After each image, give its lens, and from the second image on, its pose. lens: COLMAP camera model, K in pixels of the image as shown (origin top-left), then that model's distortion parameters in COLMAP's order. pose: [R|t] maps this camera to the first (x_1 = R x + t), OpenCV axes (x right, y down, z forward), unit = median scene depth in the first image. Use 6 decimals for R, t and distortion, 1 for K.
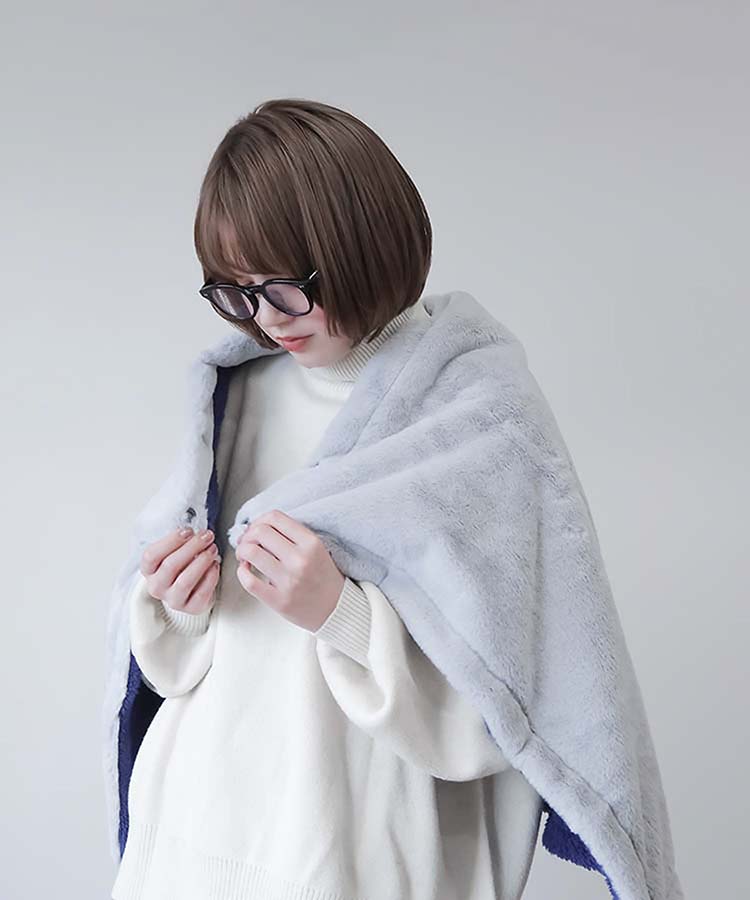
lens RADIAL K [[930.5, 0, 375.0], [0, 930.5, 450.0], [0, 0, 1]] dist [-0.226147, -0.003055]
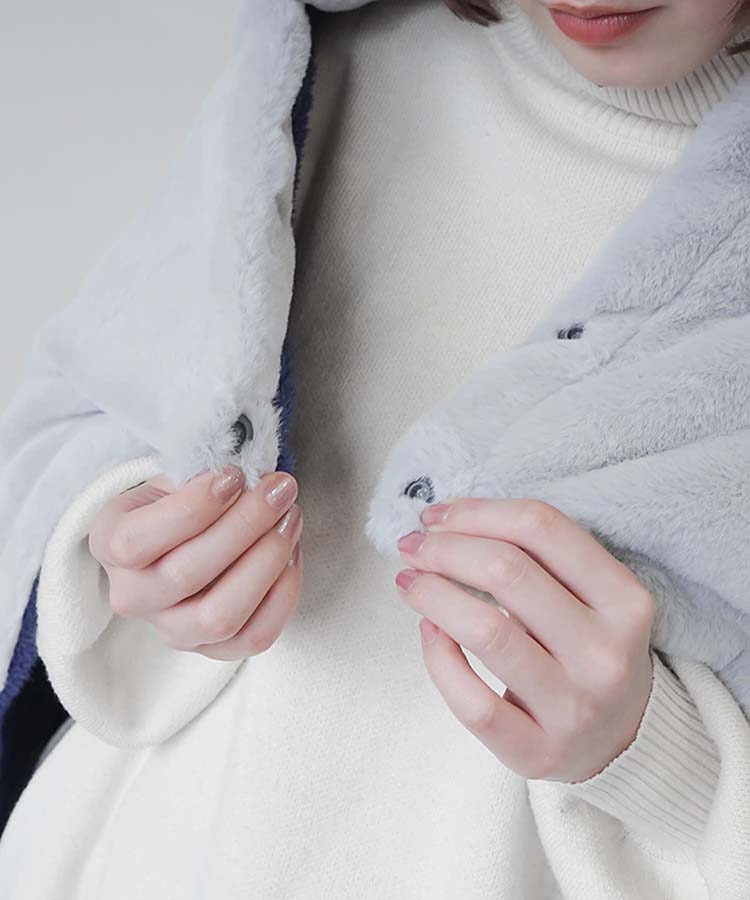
lens RADIAL K [[930.5, 0, 375.0], [0, 930.5, 450.0], [0, 0, 1]] dist [-0.226147, -0.003055]
pose [[0.970584, 0.081853, 0.226420, -0.230517], [-0.160535, 0.920883, 0.355250, -0.059993], [-0.179428, -0.381149, 0.906935, 0.662744]]
